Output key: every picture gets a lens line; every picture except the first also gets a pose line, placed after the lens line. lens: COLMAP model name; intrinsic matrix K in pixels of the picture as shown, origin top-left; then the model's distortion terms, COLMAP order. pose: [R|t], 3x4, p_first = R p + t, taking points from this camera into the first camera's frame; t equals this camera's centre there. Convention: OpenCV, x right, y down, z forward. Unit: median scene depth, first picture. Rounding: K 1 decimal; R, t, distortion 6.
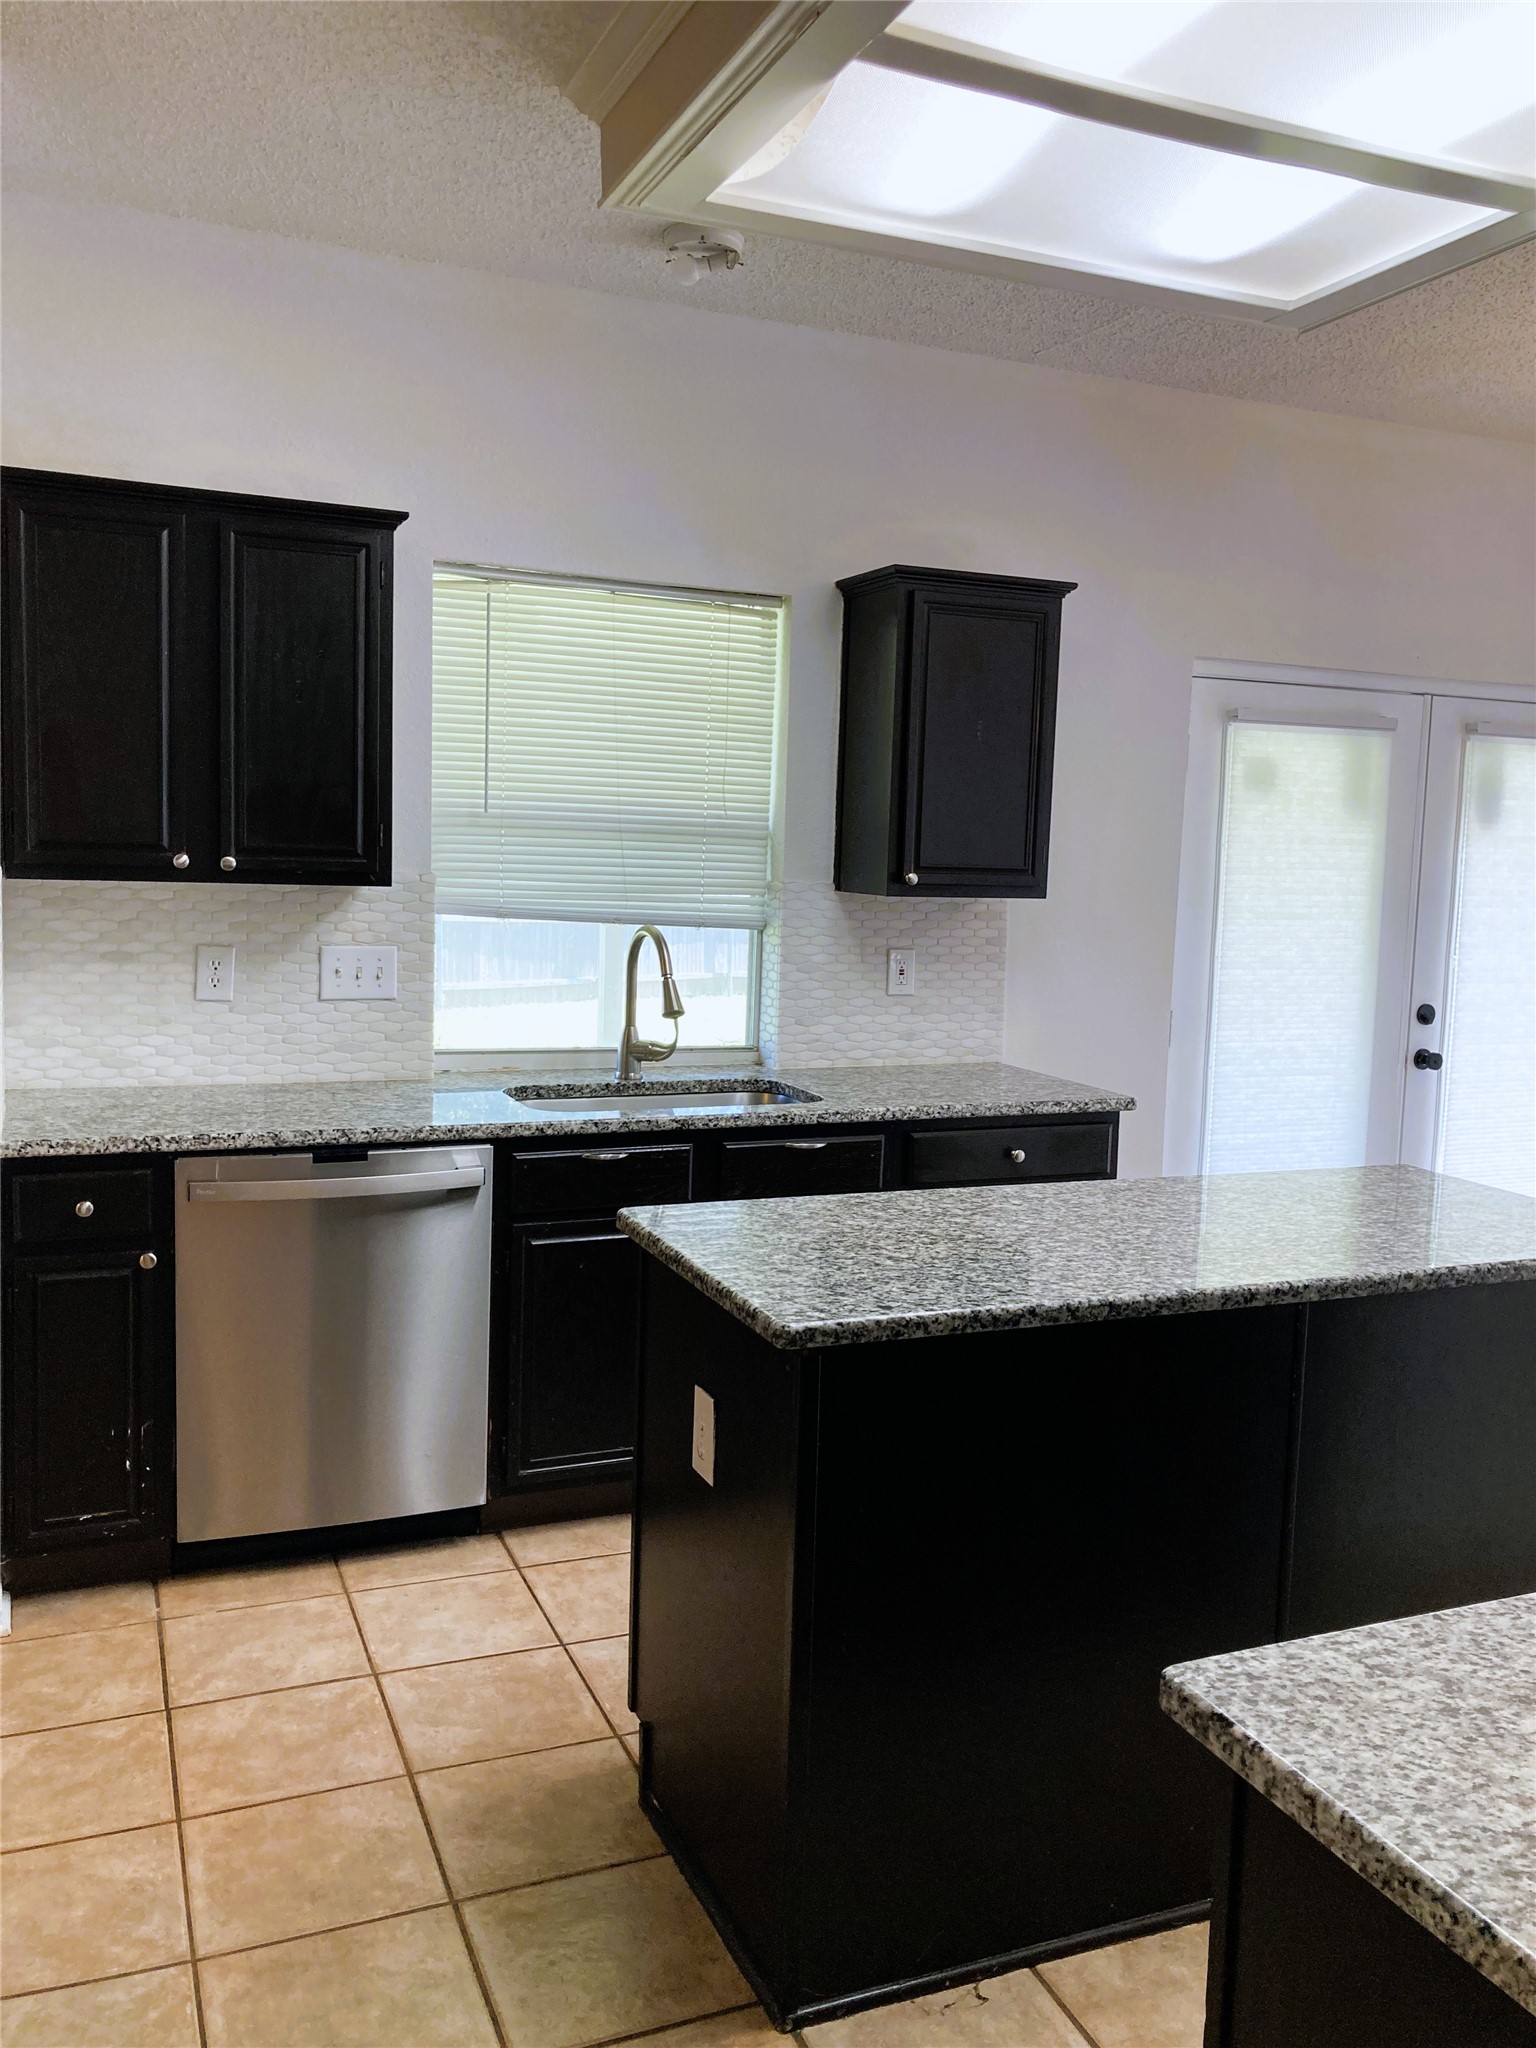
lens RADIAL K [[1668.1, 0, 762.9], [0, 1668.1, 1017.2], [0, 0, 1]] dist [0.040420, -0.024970]
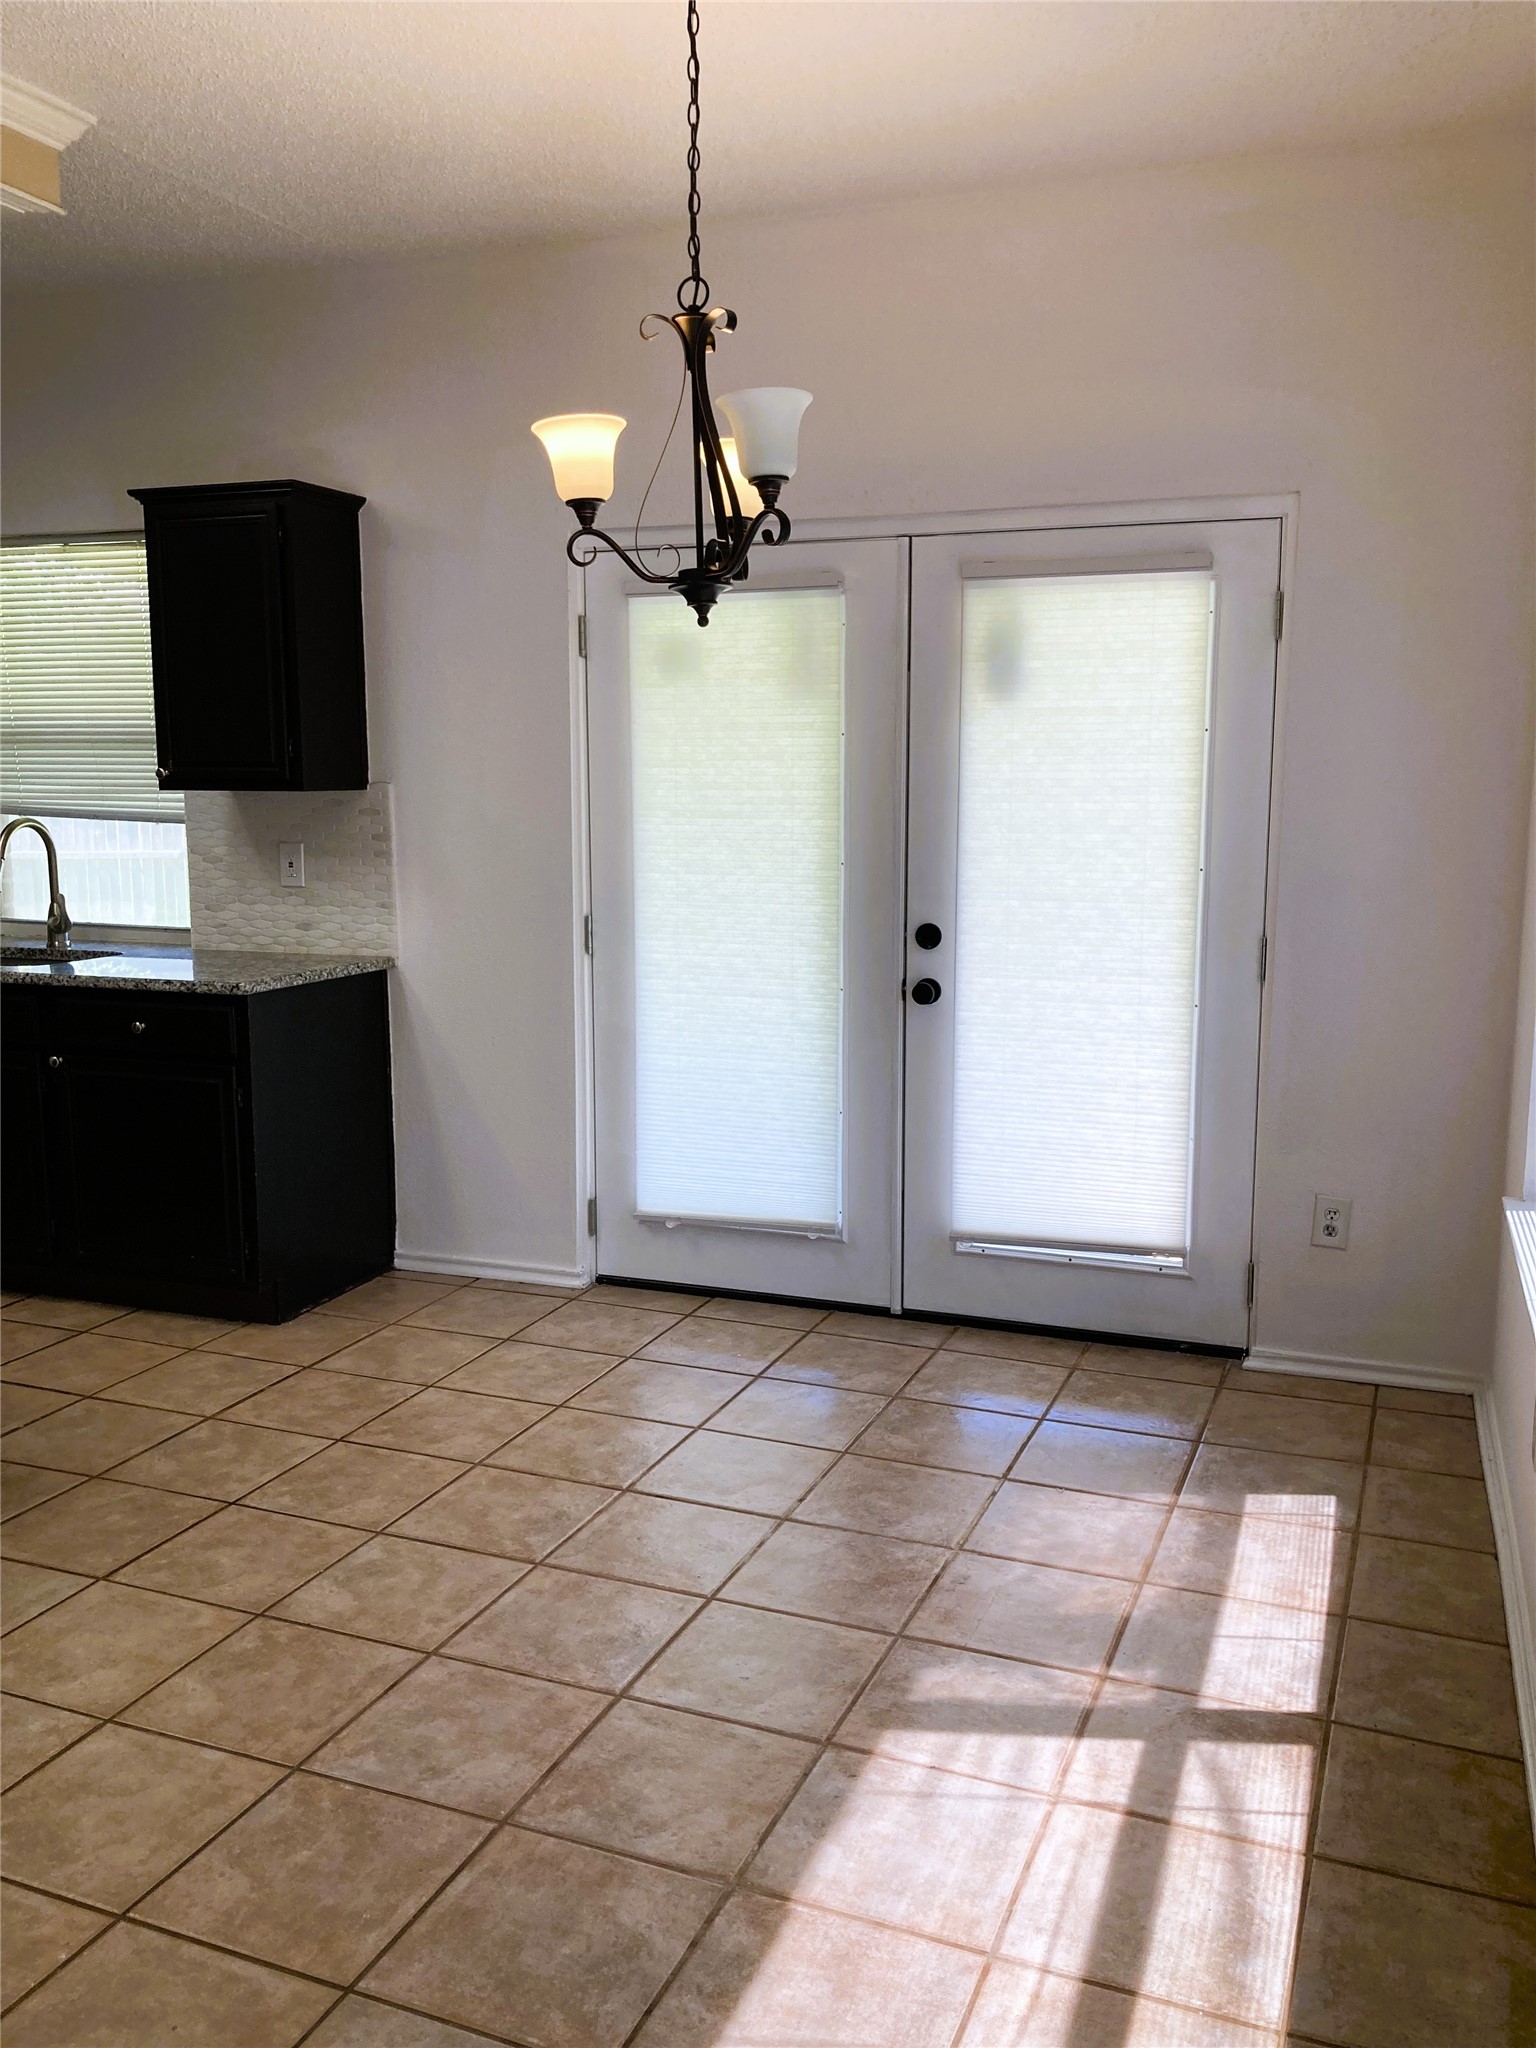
lens RADIAL K [[1668.1, 0, 776.5], [0, 1668.1, 1030.4], [0, 0, 1]] dist [0.040420, -0.024970]
pose [[0.730252, 0.078347, -0.678671, 1.025051], [-0.048708, 0.996845, 0.062667, -0.003636], [0.681440, -0.012706, 0.731764, 0.411022]]
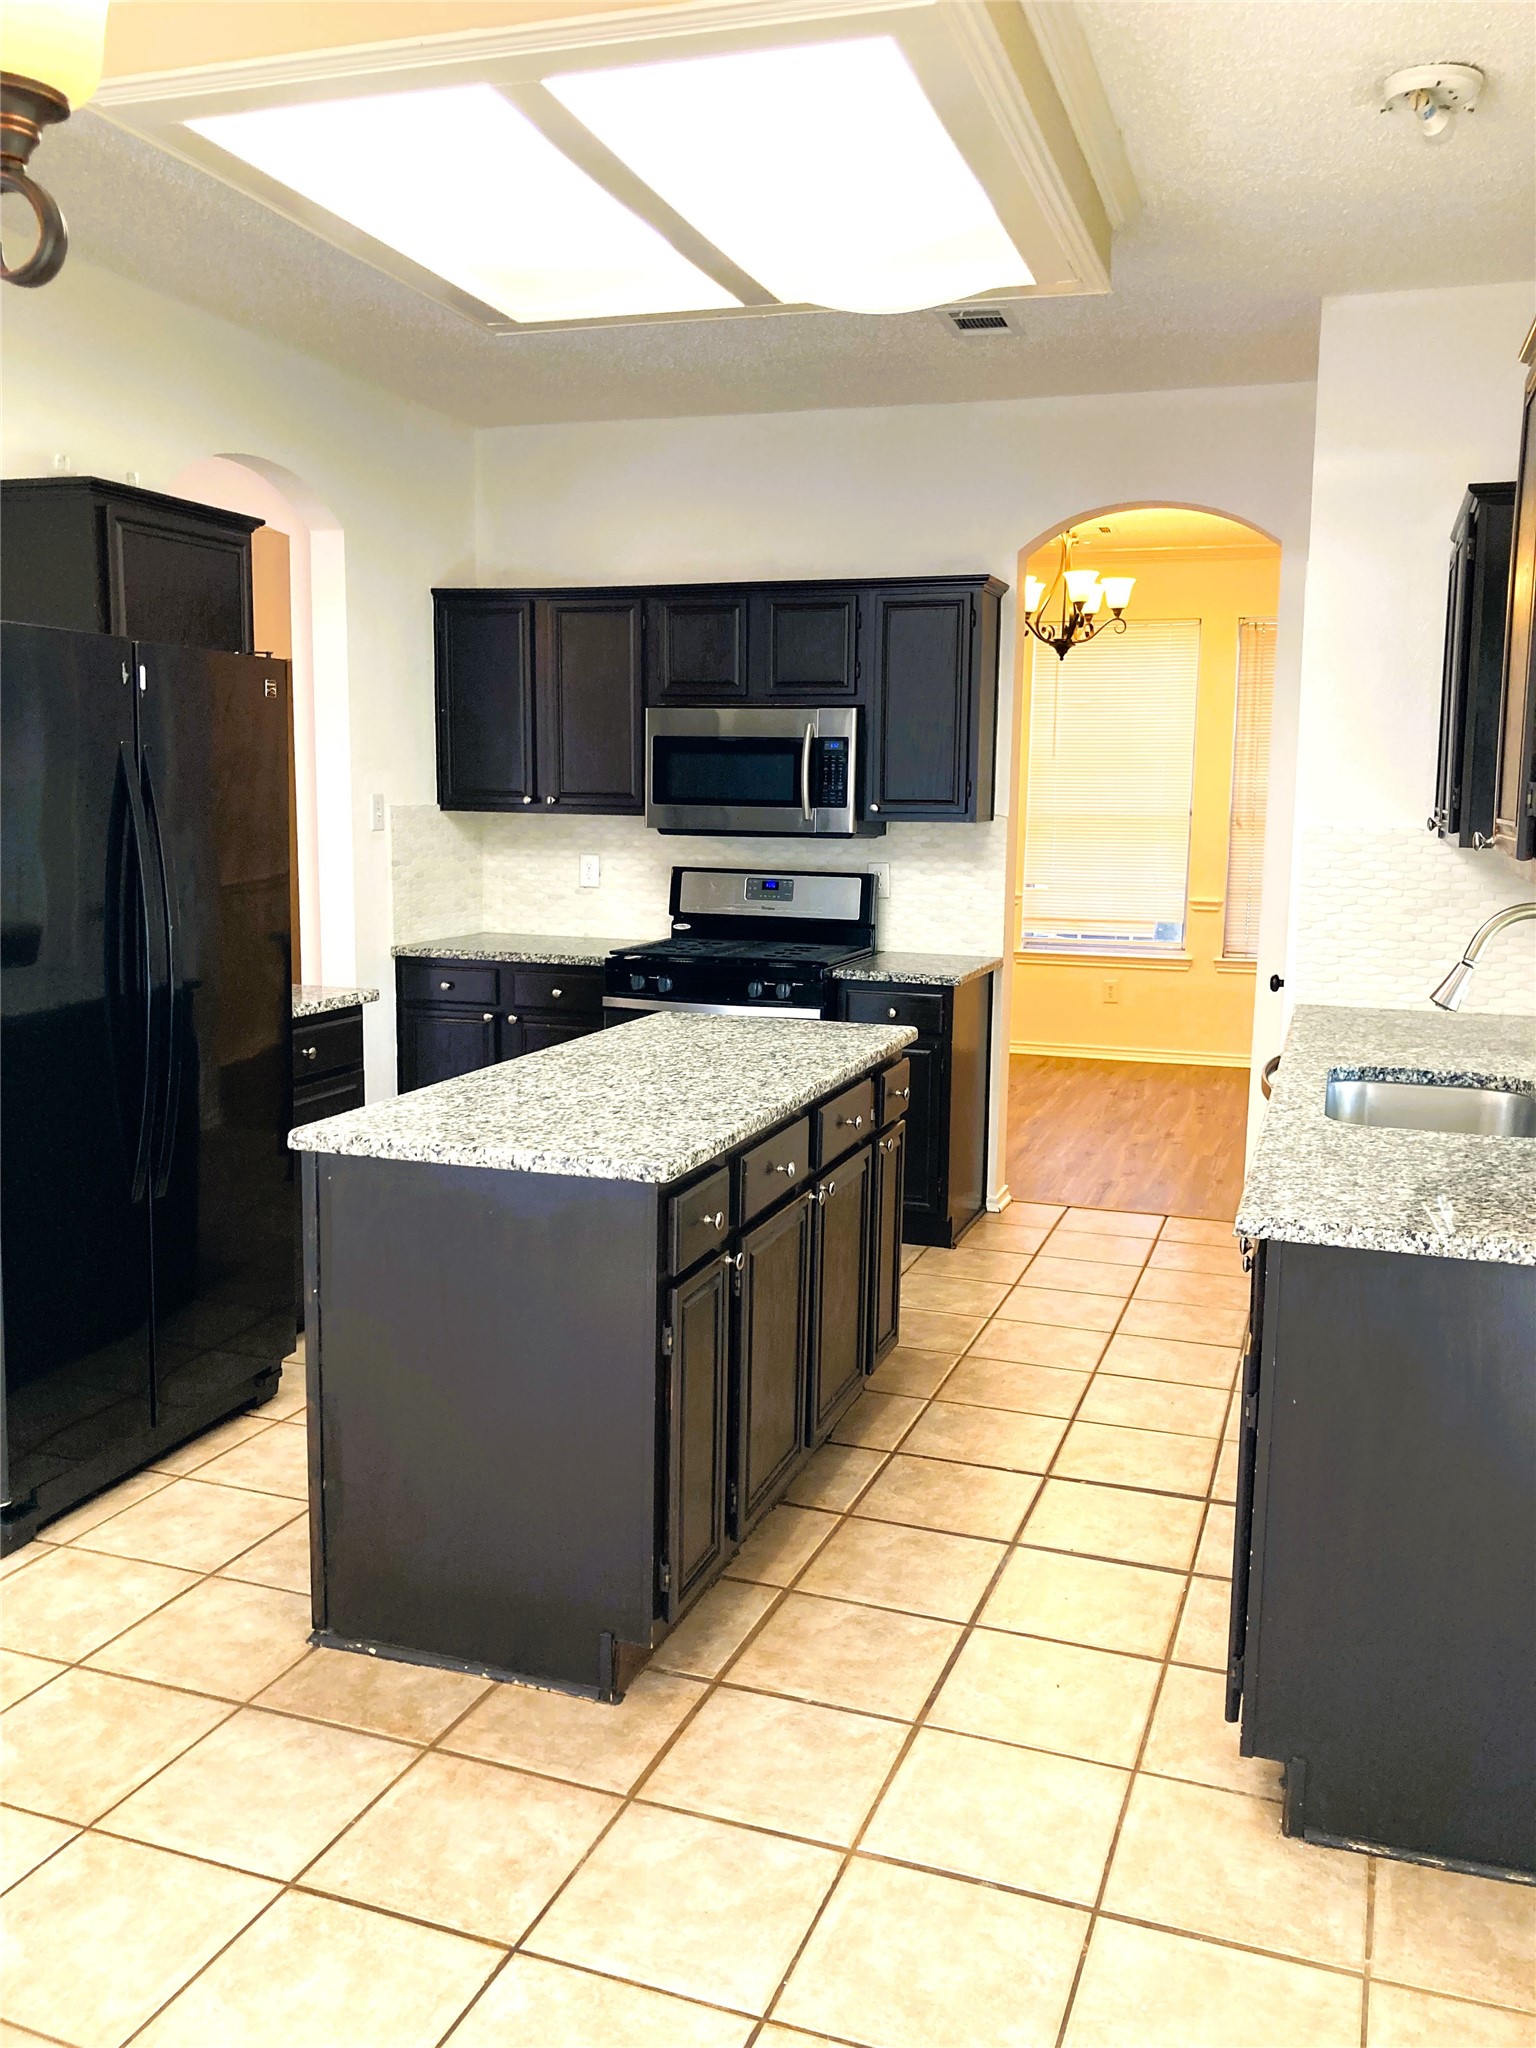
lens RADIAL K [[1668.1, 0, 771.5], [0, 1668.1, 1020.7], [0, 0, 1]] dist [0.040420, -0.024970]
pose [[-0.660546, 0.072789, -0.747249, 0.666607], [-0.100751, 0.977693, 0.184297, -0.096190], [0.743995, 0.197023, -0.638478, 1.087175]]
